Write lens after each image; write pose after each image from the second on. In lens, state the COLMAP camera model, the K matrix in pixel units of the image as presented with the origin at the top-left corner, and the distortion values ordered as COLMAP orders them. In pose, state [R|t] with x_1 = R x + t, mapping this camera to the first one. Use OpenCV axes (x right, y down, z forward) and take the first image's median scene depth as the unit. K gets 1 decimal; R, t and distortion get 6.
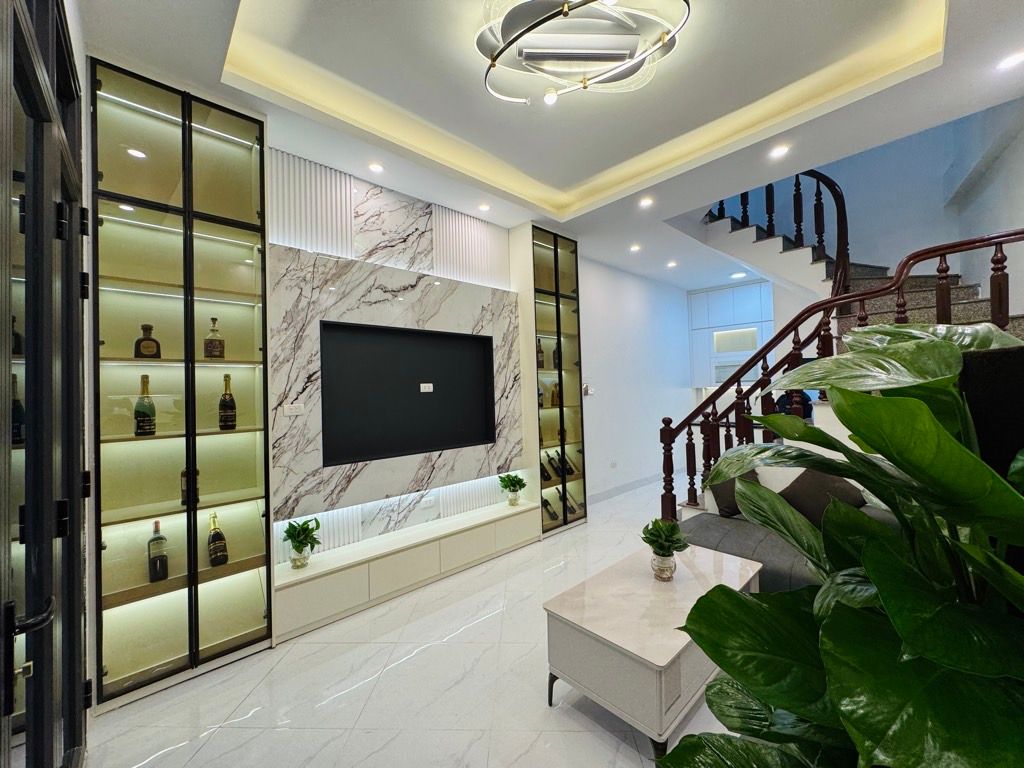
lens RADIAL K [[409.6, 0, 510.9], [0, 409.6, 381.3], [0, 0, 1]] dist [-0.002964, 0.001147]
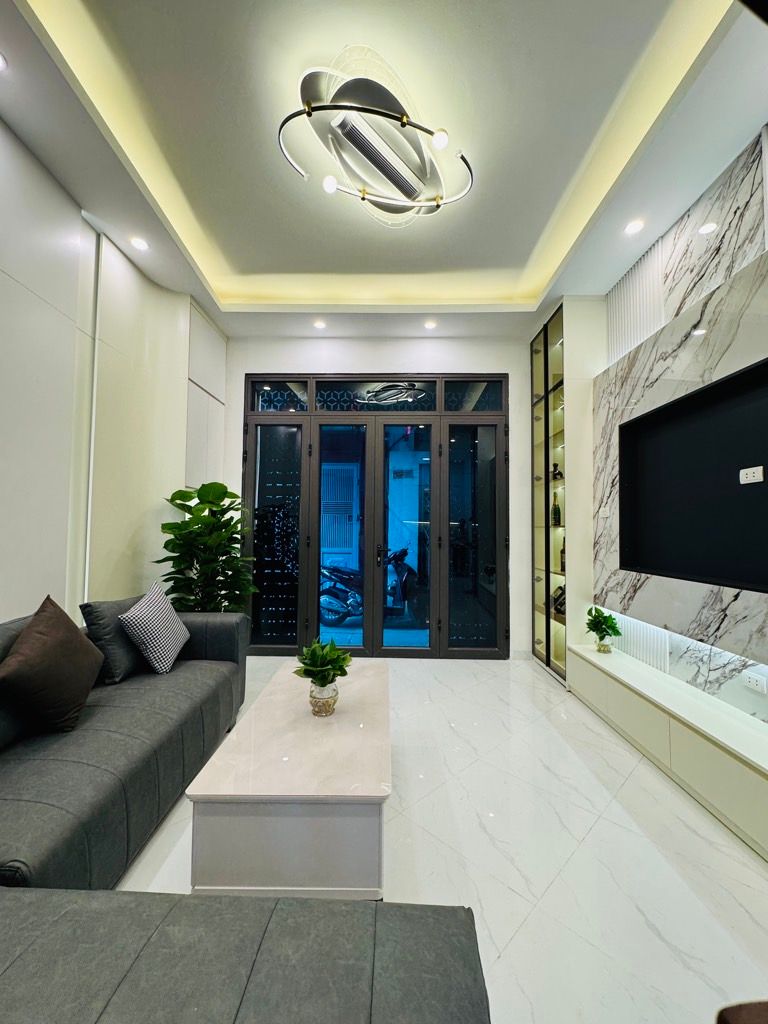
lens RADIAL K [[409.6, 0, 385.2], [0, 409.6, 509.9], [0, 0, 1]] dist [-0.002964, 0.001147]
pose [[-0.686079, -0.020704, -0.727232, 0.552997], [0.020270, 0.998663, -0.047554, 0.080843], [0.727245, -0.047367, -0.684742, 1.039694]]
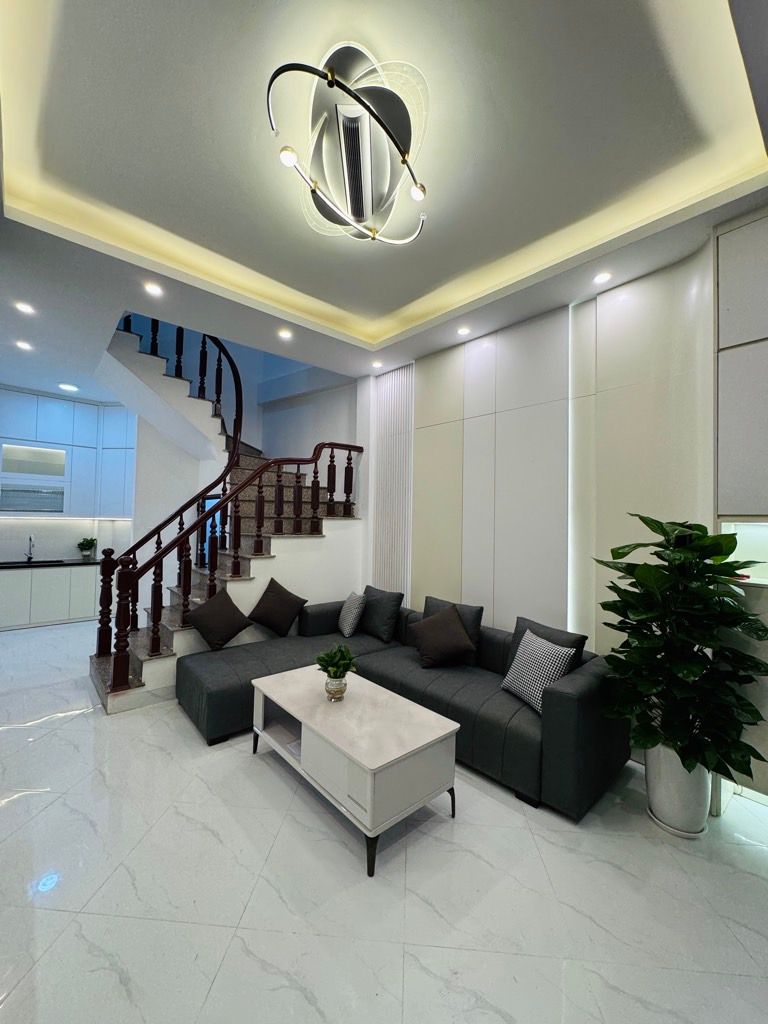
lens RADIAL K [[409.6, 0, 386.5], [0, 409.6, 510.6], [0, 0, 1]] dist [-0.002964, 0.001147]
pose [[0.029617, 0.048888, 0.998365, -0.468001], [-0.043898, 0.997903, -0.047563, 0.014855], [-0.998597, -0.042418, 0.031701, 0.536184]]
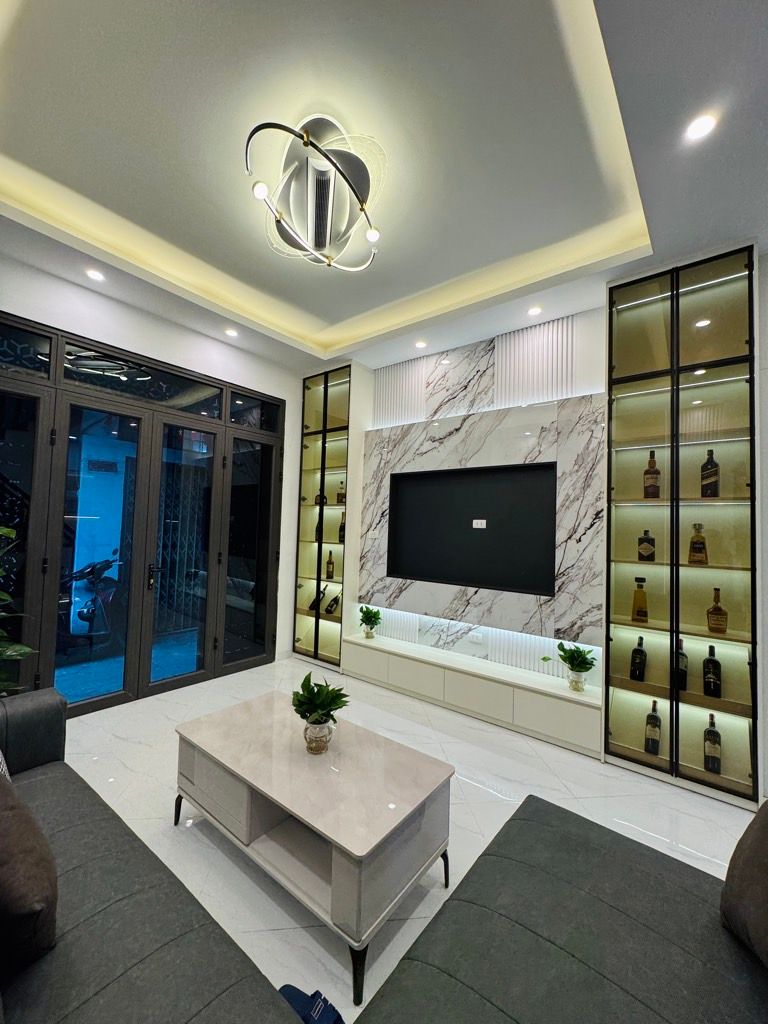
lens RADIAL K [[409.6, 0, 386.2], [0, 409.6, 509.6], [0, 0, 1]] dist [-0.002964, 0.001147]
pose [[0.151948, -0.015703, -0.988264, 0.775026], [-0.014174, 0.999736, -0.018064, 0.001961], [0.988287, 0.016752, 0.151686, 0.632917]]
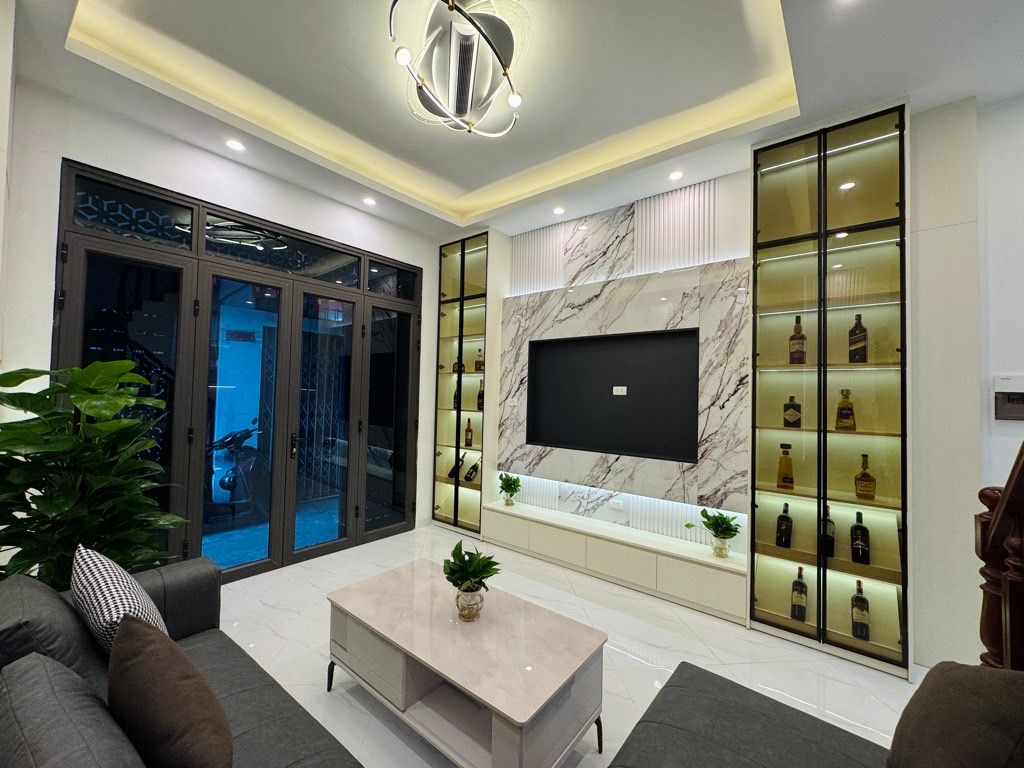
lens RADIAL K [[409.6, 0, 511.7], [0, 409.6, 381.7], [0, 0, 1]] dist [-0.002964, 0.001147]
pose [[0.140683, -0.003807, -0.990047, 0.769990], [-0.006469, 0.999968, -0.004765, -0.000020], [0.990034, 0.007075, 0.140654, 0.608506]]
